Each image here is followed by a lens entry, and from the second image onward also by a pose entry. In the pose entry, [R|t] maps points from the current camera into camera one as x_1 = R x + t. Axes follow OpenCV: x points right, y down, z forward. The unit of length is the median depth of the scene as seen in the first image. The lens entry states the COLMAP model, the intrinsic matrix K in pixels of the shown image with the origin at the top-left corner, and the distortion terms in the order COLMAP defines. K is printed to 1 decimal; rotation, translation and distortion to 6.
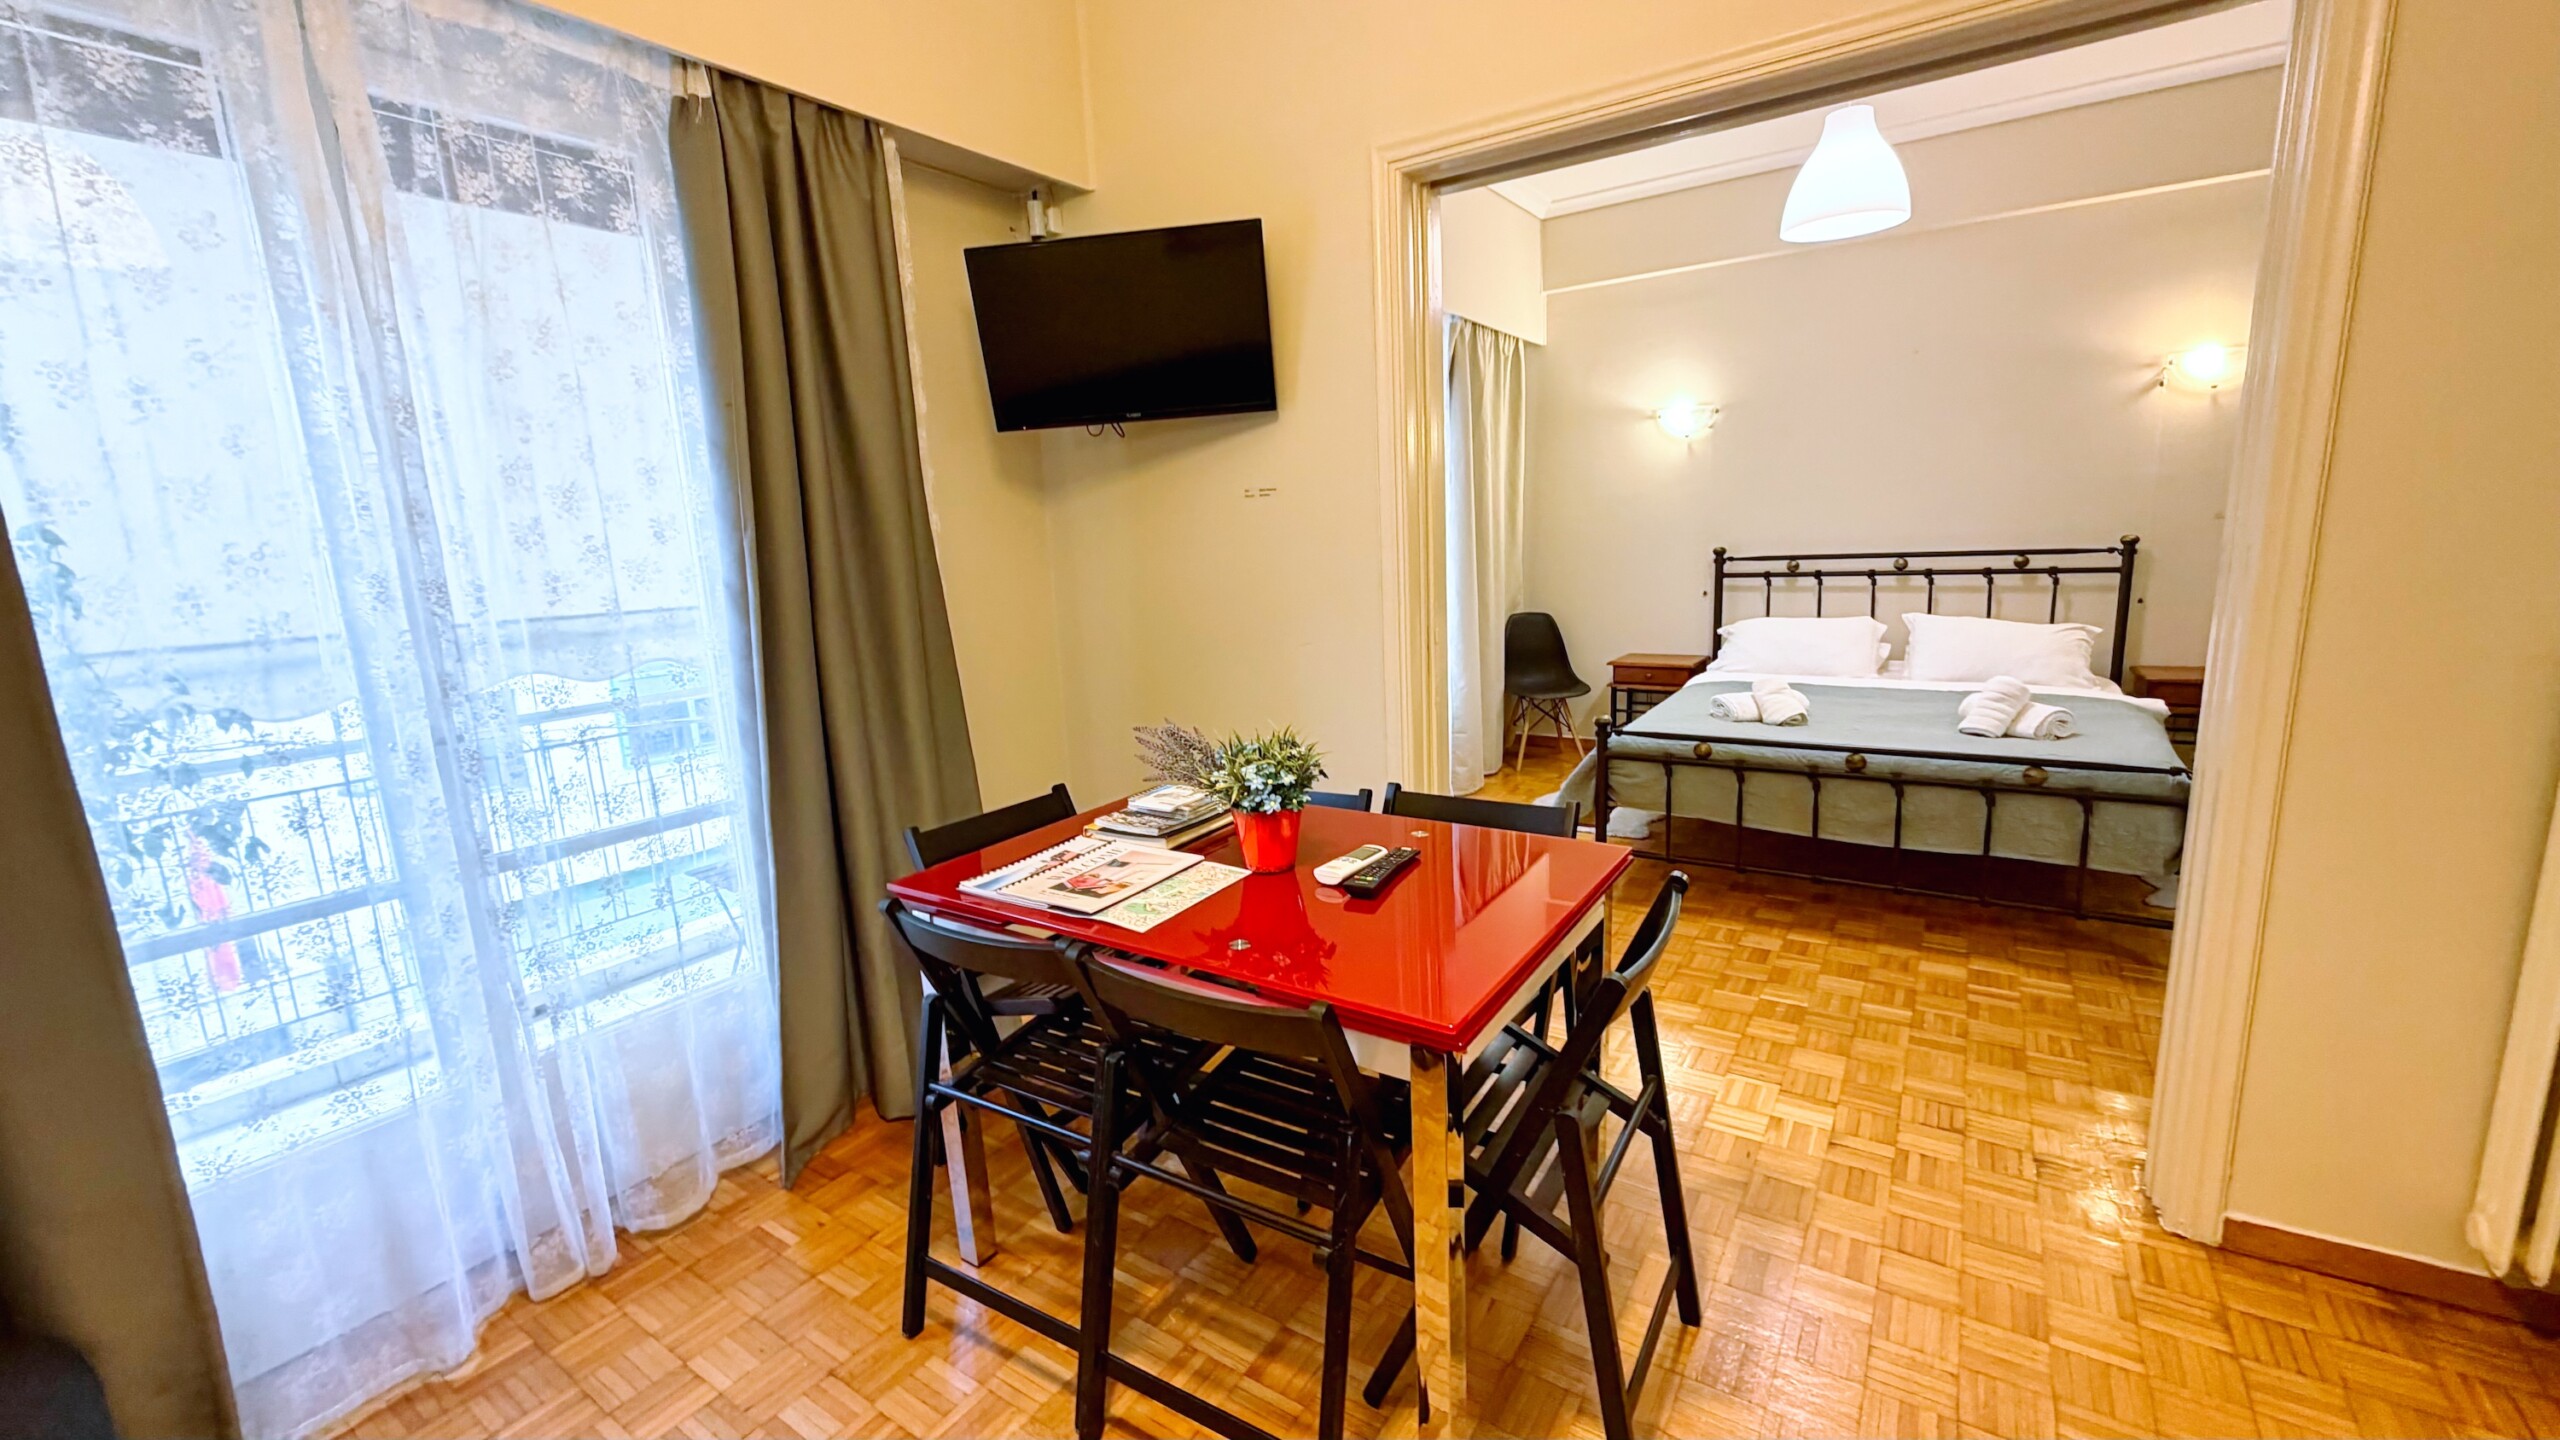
lens RADIAL K [[1015.7, 0, 1272.4], [0, 1015.7, 720.4], [0, 0, 1]] dist [-0.001432, 0.000083]
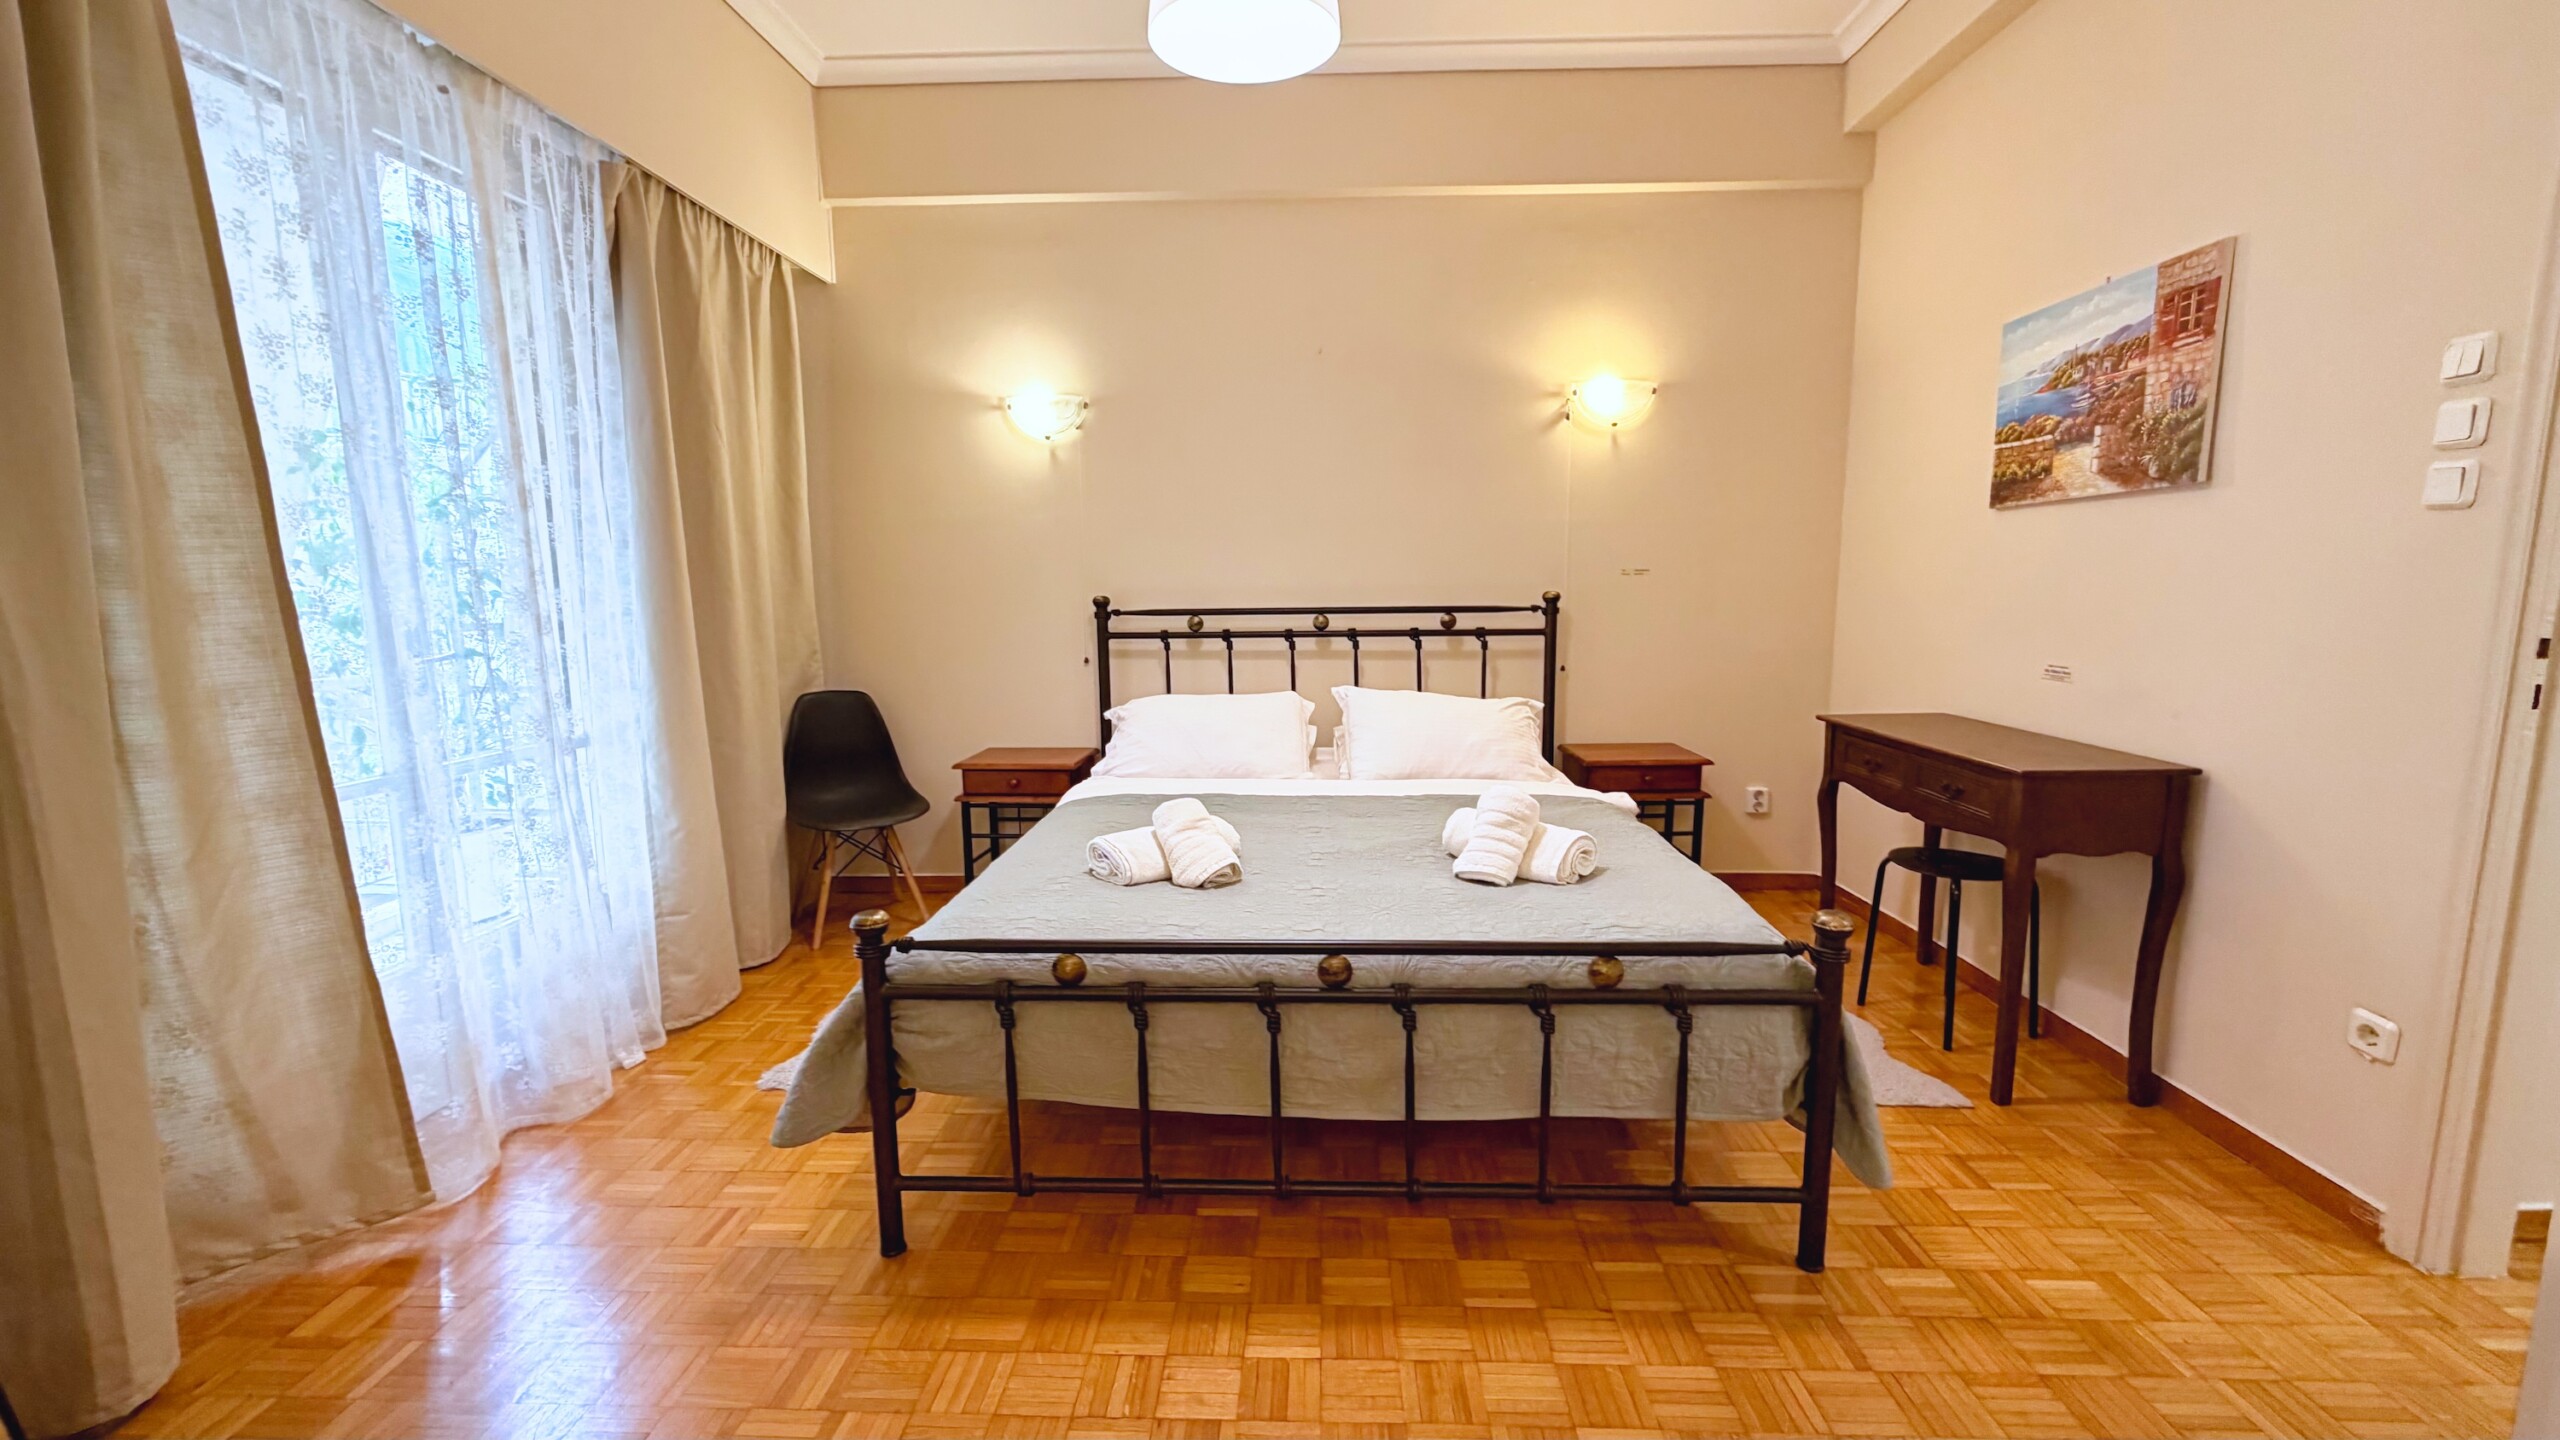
lens RADIAL K [[1015.7, 0, 1275.5], [0, 1015.7, 721.8], [0, 0, 1]] dist [-0.001432, 0.000083]
pose [[0.848444, -0.032151, 0.528307, 0.289372], [0.067318, 0.996602, -0.047462, -0.071613], [-0.524986, 0.075833, 0.847726, 0.593798]]
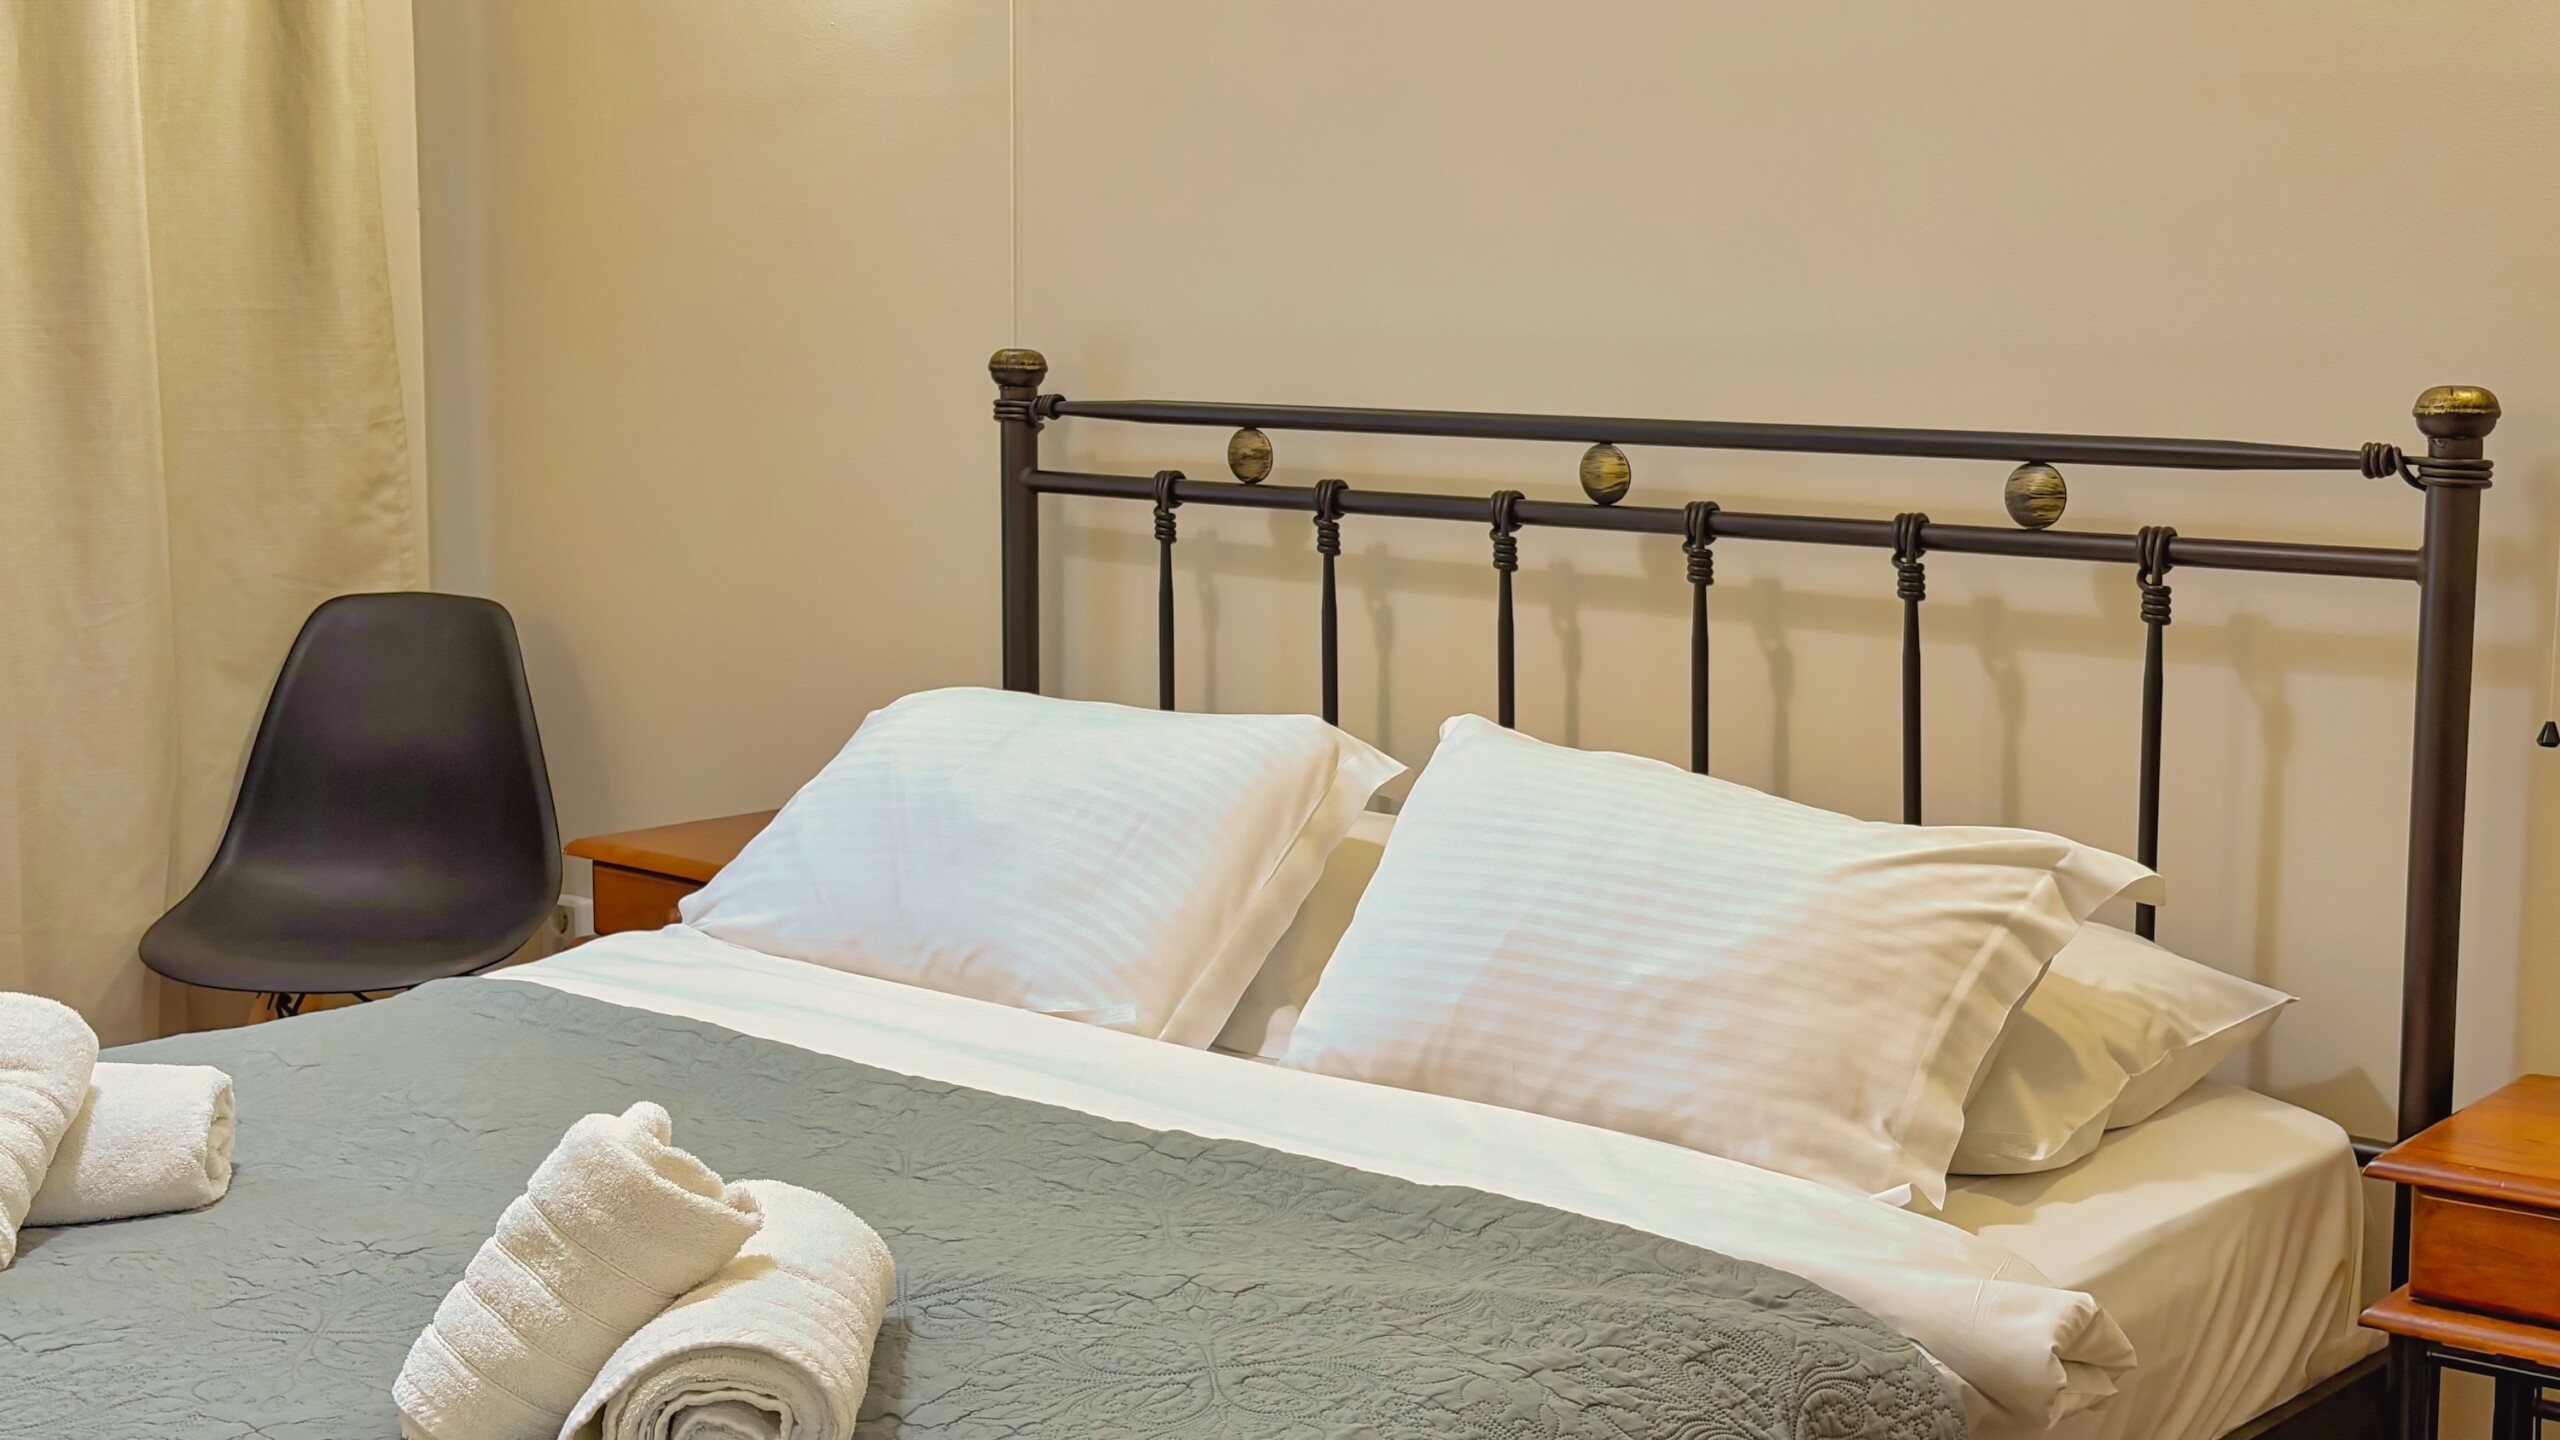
lens RADIAL K [[3544.6, 0, 1270.7], [0, 3544.6, 729.0], [0, 0, 1]] dist [0.130870, 0.000000]
pose [[0.991930, 0.071711, -0.104557, 1.008542], [-0.077332, 0.995714, -0.050730, -0.097272], [0.100471, 0.058407, 0.993224, 0.450534]]
